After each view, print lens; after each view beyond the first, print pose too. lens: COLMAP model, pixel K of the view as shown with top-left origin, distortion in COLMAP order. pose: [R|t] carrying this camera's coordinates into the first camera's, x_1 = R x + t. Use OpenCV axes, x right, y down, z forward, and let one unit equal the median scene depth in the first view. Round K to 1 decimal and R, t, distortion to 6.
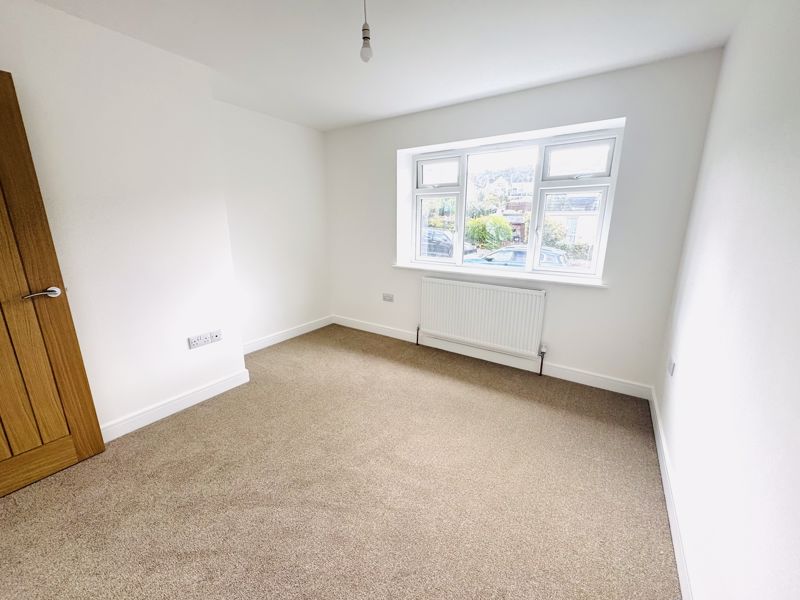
lens RADIAL K [[318.7, 0, 403.4], [0, 318.7, 302.4], [0, 0, 1]] dist [-0.002405, -0.000433]
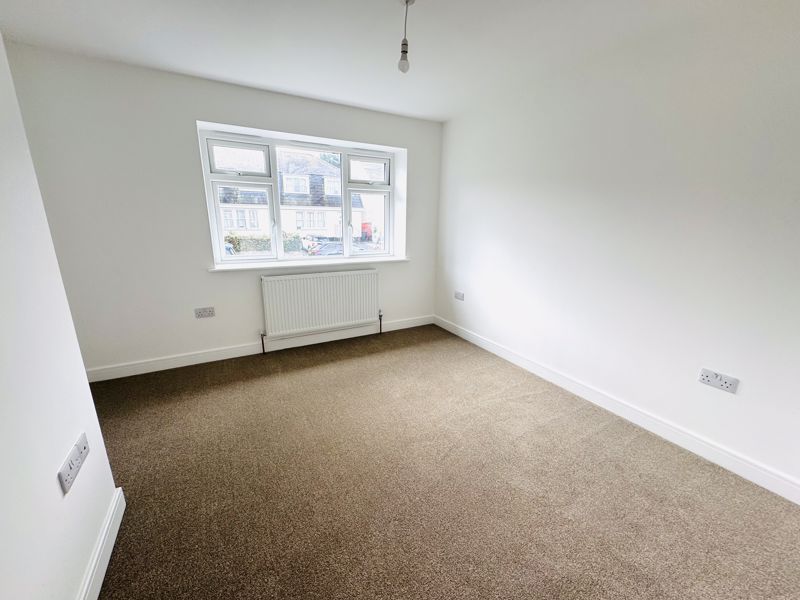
lens RADIAL K [[318.7, 0, 396.4], [0, 318.7, 302.3], [0, 0, 1]] dist [-0.002405, -0.000433]
pose [[0.459191, -0.223266, 0.859823, -0.567359], [0.203840, 0.968557, 0.142639, -0.062465], [-0.864635, 0.109767, 0.490263, 0.251493]]
